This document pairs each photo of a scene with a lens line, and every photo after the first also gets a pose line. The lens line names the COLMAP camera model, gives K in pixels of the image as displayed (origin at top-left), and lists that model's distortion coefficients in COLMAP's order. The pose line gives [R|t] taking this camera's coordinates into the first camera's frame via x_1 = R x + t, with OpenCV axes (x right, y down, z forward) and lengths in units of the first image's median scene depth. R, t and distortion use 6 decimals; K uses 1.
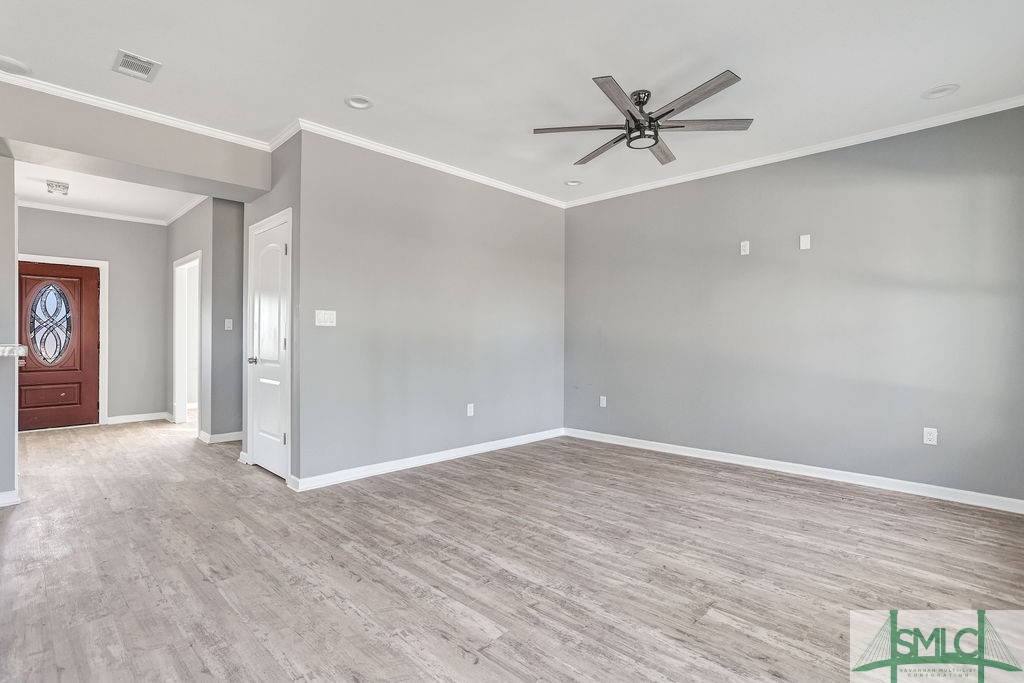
lens RADIAL K [[499.5, 0, 509.5], [0, 499.5, 338.0], [0, 0, 1]] dist [-0.058573, 0.037045]
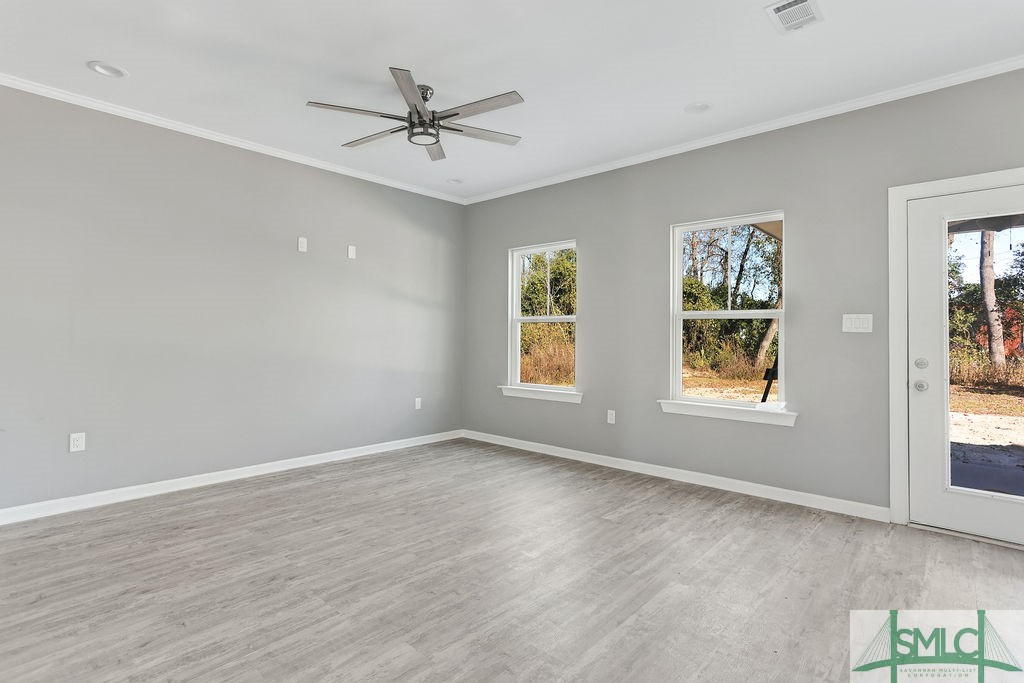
lens RADIAL K [[499.5, 0, 509.5], [0, 499.5, 338.0], [0, 0, 1]] dist [-0.058573, 0.037045]
pose [[-0.026606, -0.007682, 0.999616, -0.663772], [-0.004920, 0.999959, 0.007554, -0.009265], [-0.999634, -0.004717, -0.026643, 0.792548]]
